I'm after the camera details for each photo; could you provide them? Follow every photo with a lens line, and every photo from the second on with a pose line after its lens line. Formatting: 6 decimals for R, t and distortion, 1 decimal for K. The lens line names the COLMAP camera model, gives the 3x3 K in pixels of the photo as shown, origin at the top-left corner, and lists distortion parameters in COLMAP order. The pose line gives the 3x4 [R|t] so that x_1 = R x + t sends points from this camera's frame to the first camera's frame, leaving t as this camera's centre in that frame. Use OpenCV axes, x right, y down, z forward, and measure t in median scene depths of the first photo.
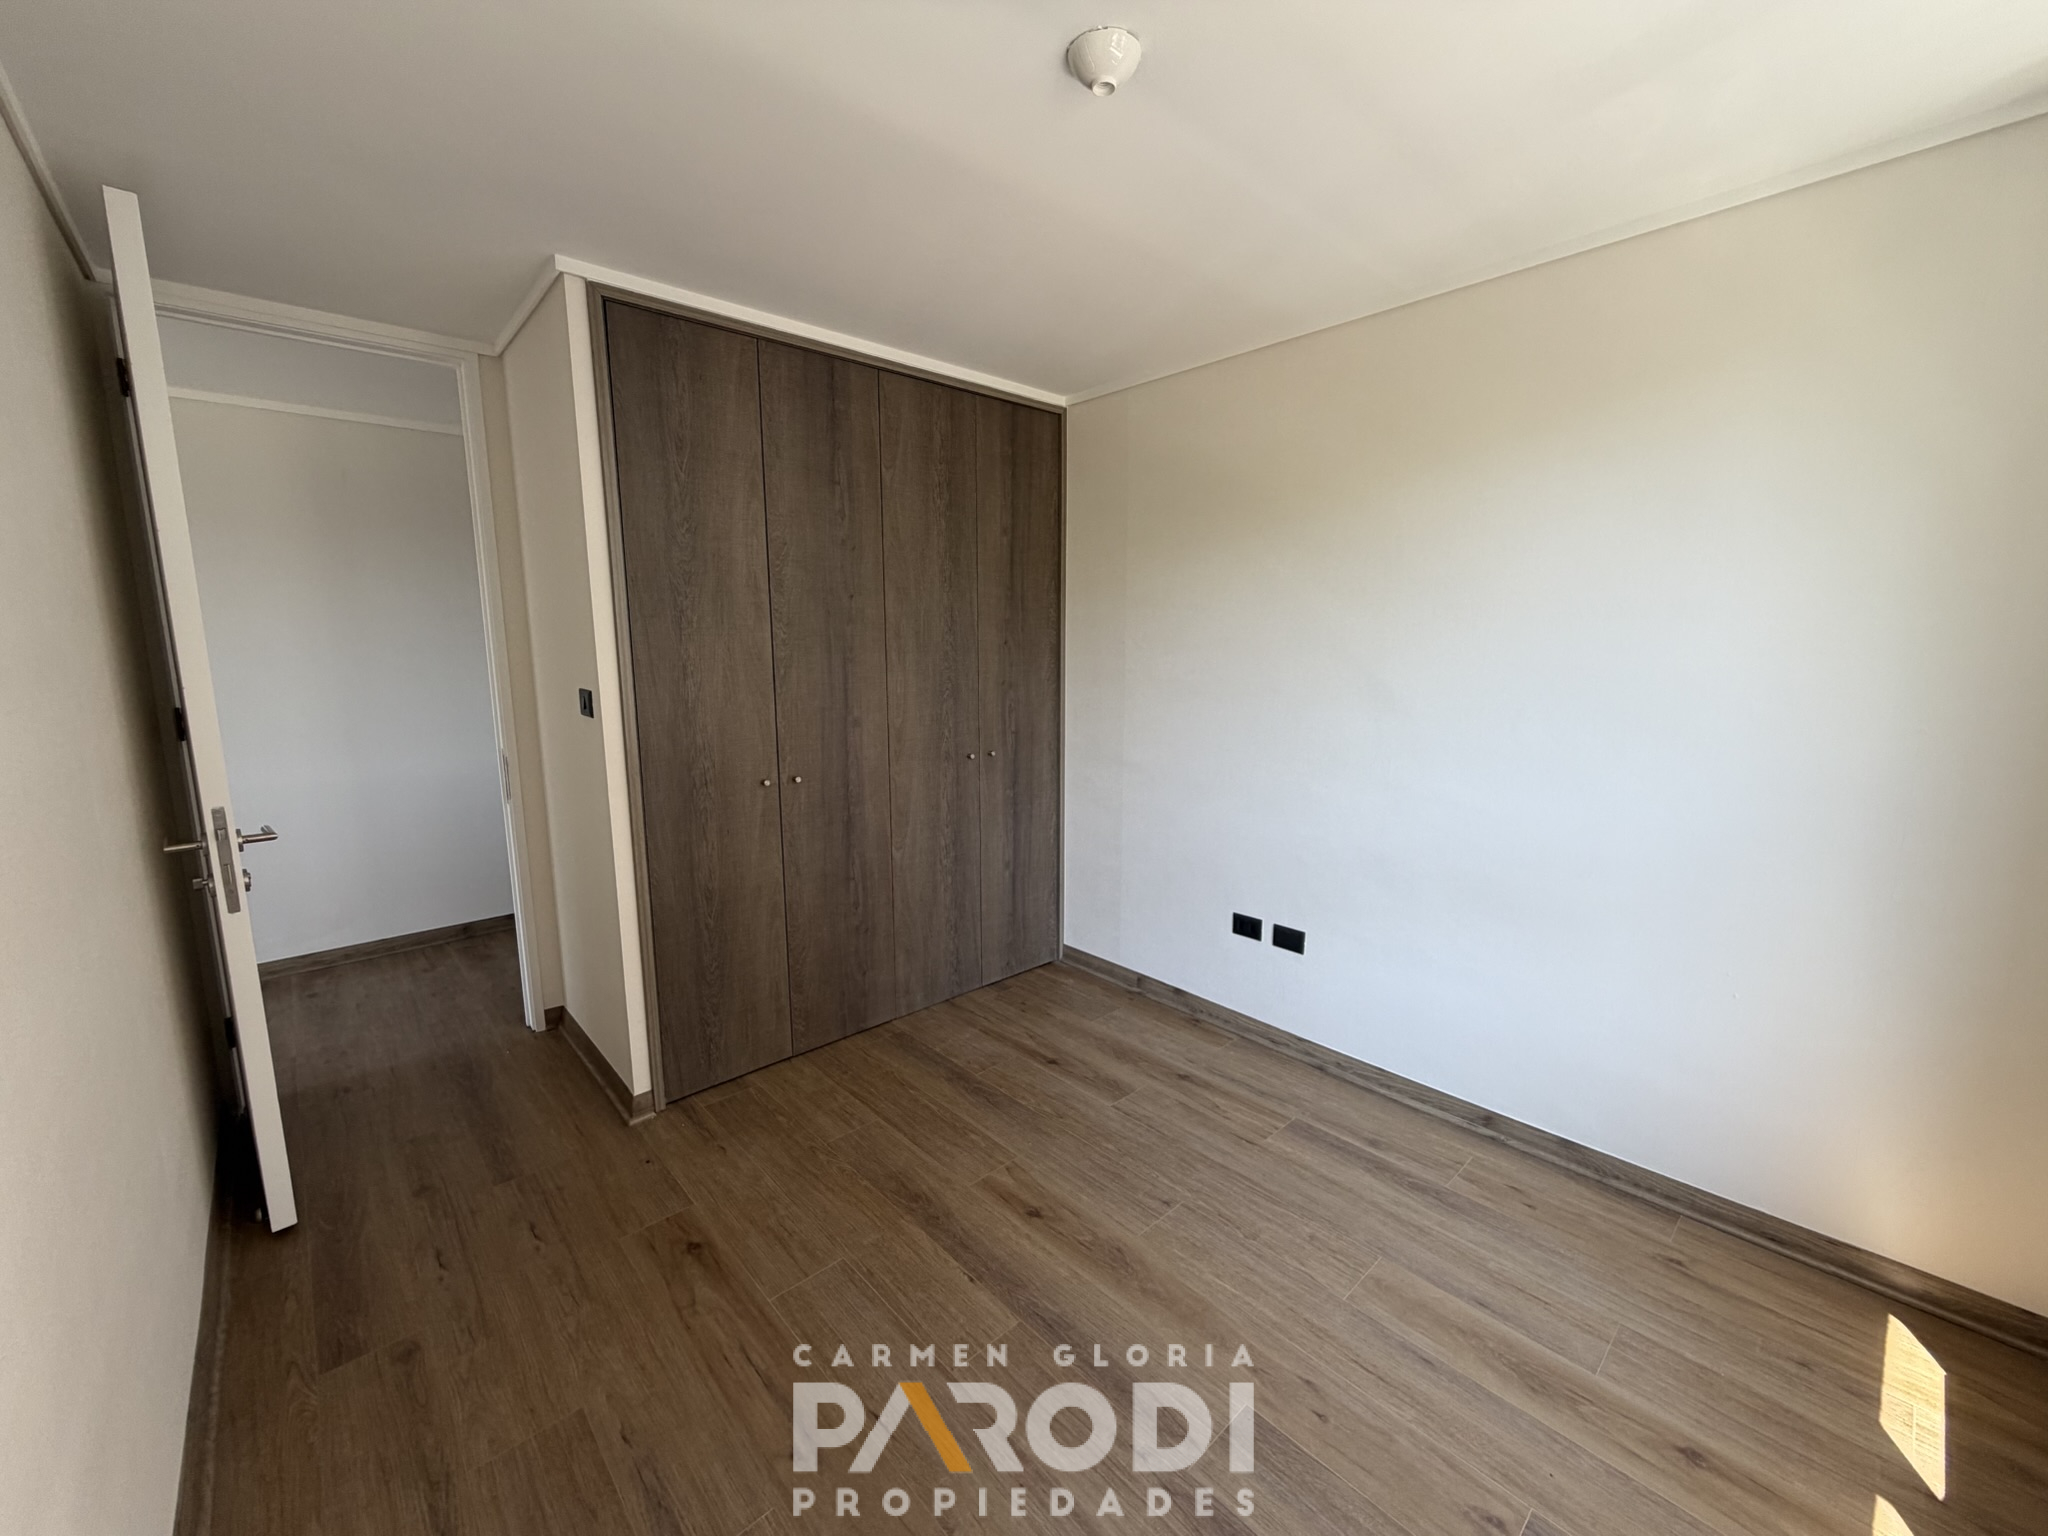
lens RADIAL K [[816.1, 0, 1023.5], [0, 816.1, 775.4], [0, 0, 1]] dist [-0.002305, 0.000346]
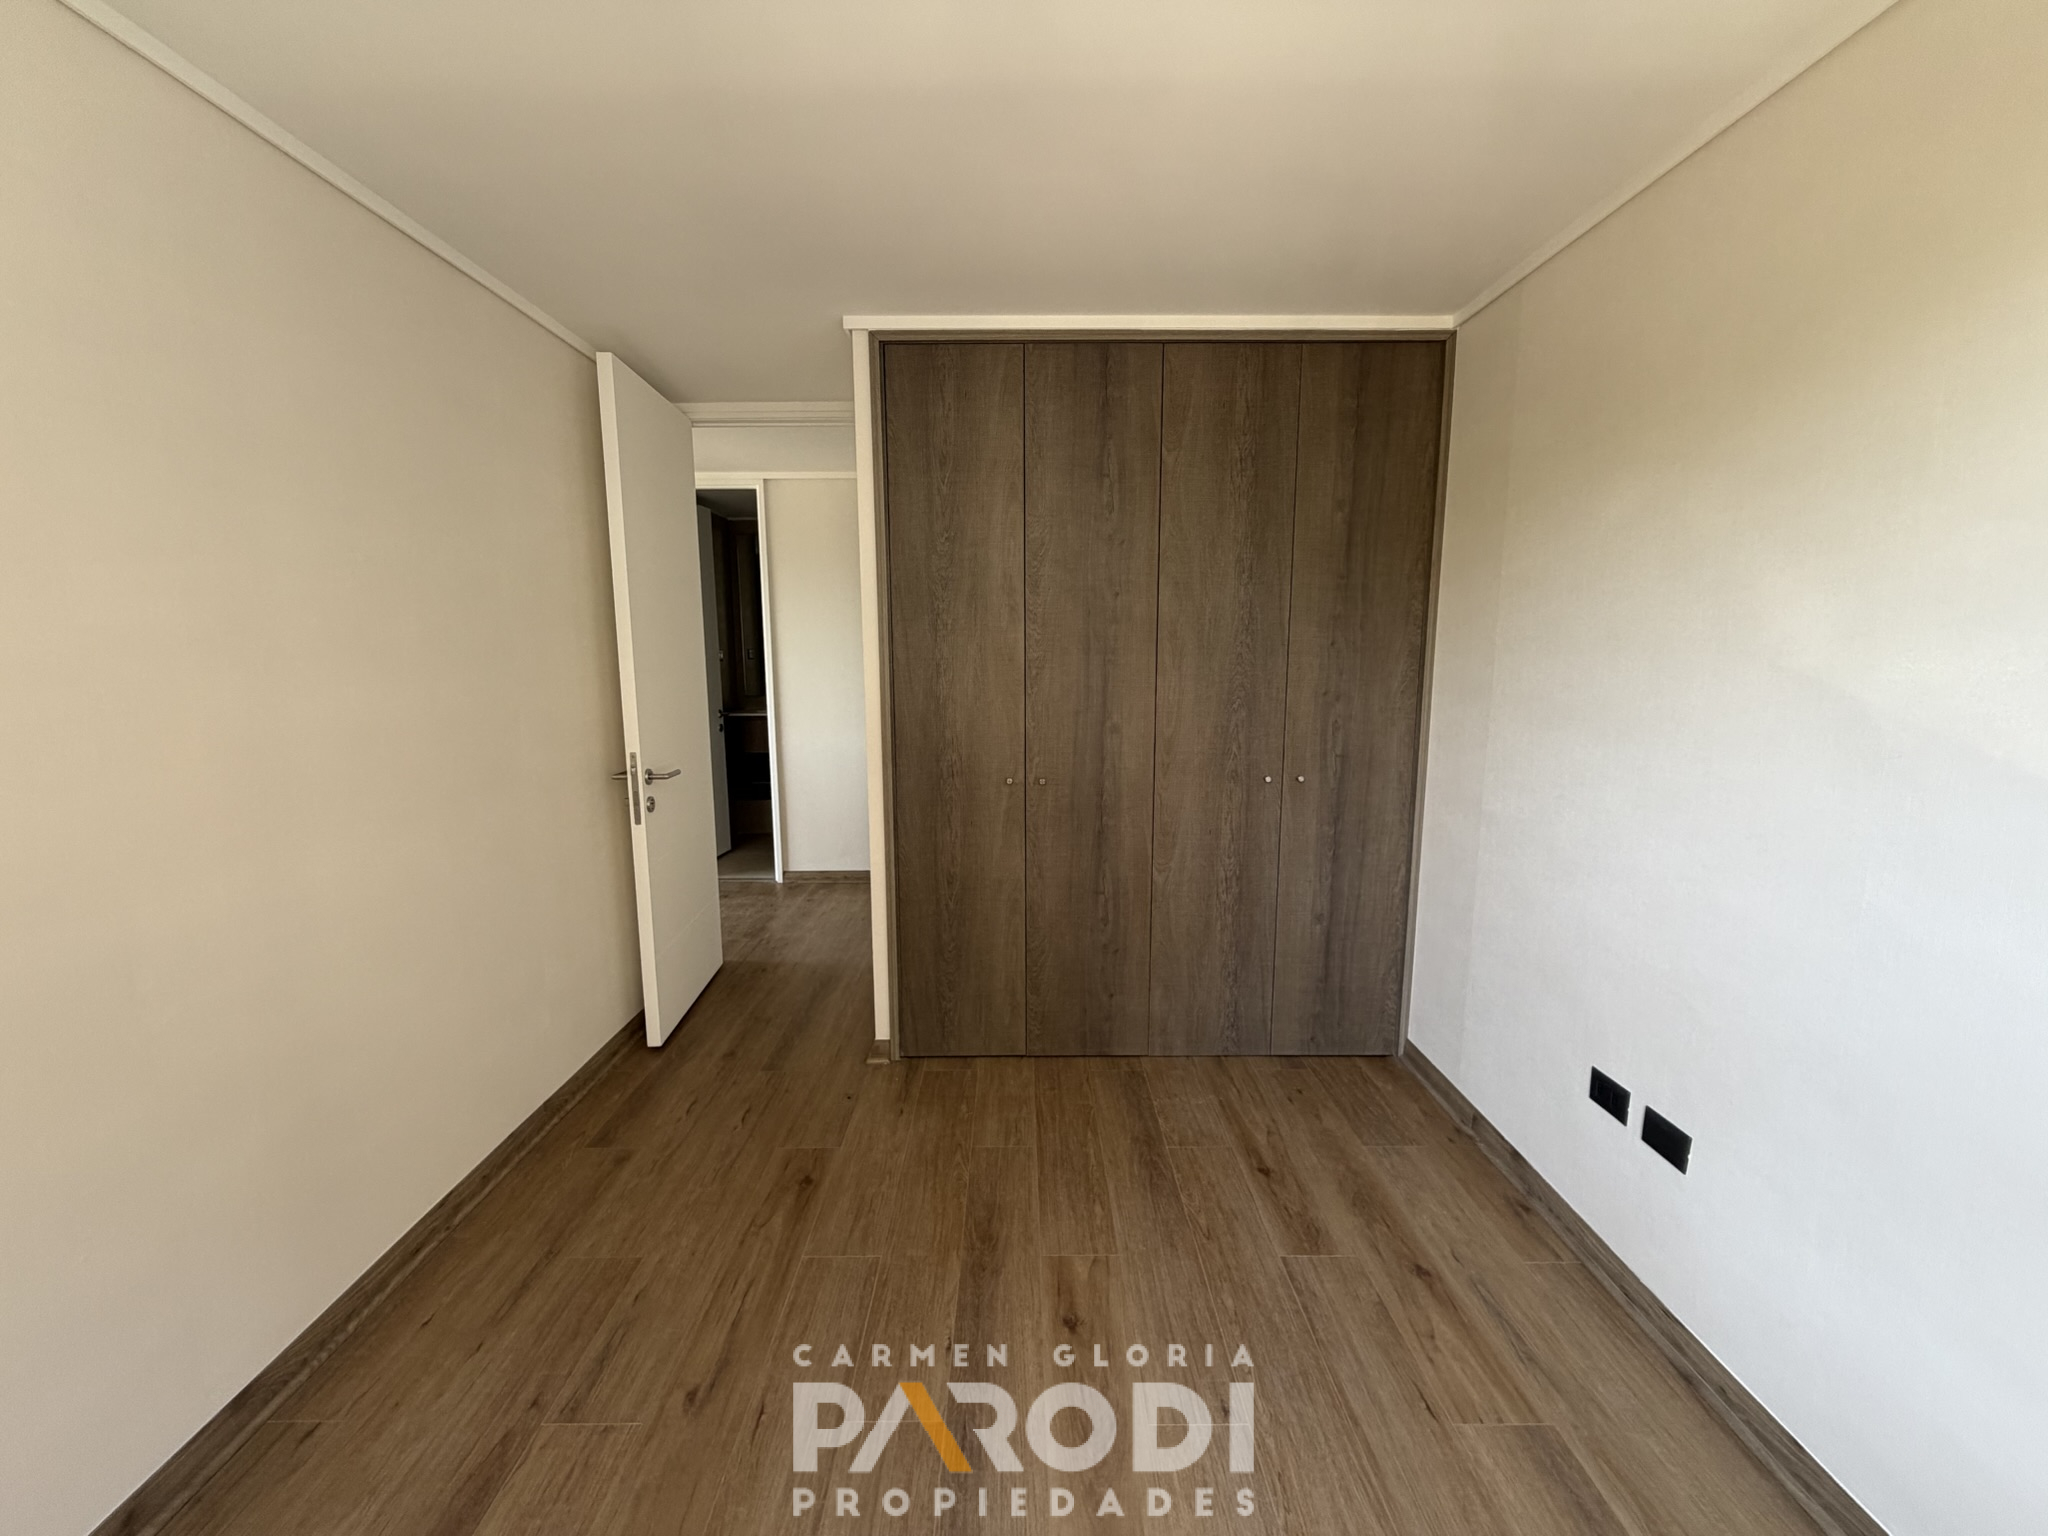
lens RADIAL K [[816.1, 0, 1019.9], [0, 816.1, 774.1], [0, 0, 1]] dist [-0.002305, 0.000346]
pose [[0.738011, 0.103418, -0.666817, 0.380831], [-0.109865, 0.993416, 0.032476, -0.034495], [0.665785, 0.049292, 0.744514, 0.254449]]
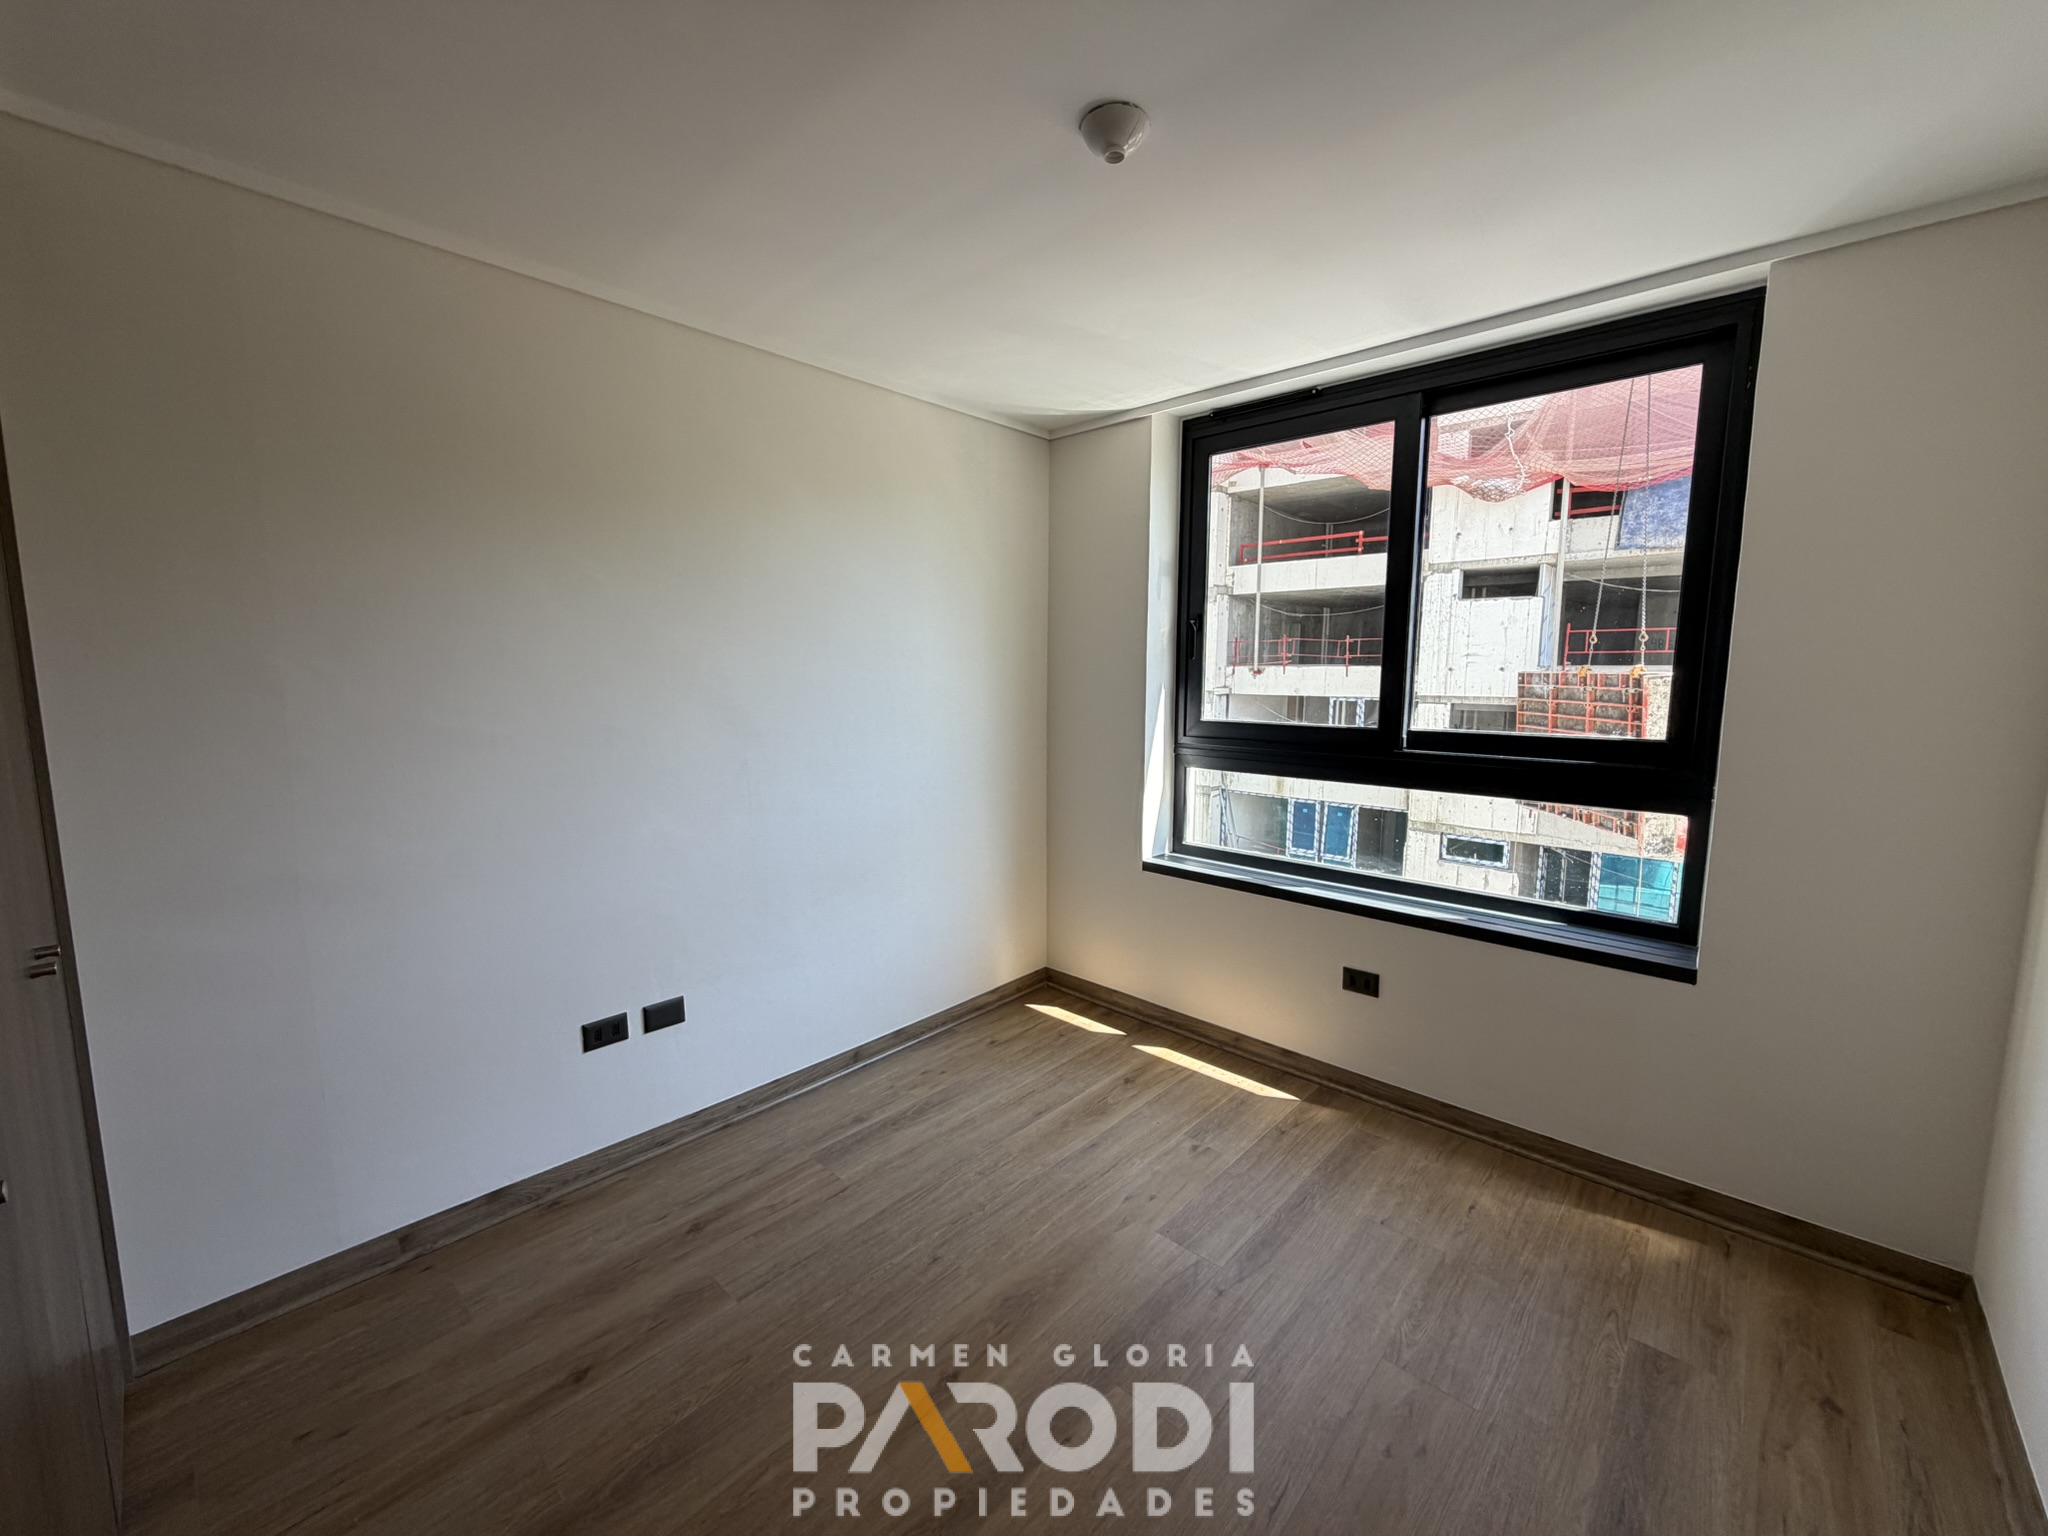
lens RADIAL K [[816.1, 0, 1018.8], [0, 816.1, 772.3], [0, 0, 1]] dist [-0.002305, 0.000346]
pose [[-0.086095, -0.122548, 0.988721, -0.567877], [0.162847, 0.977328, 0.135316, -0.111116], [-0.982888, 0.172660, -0.064186, 0.712469]]
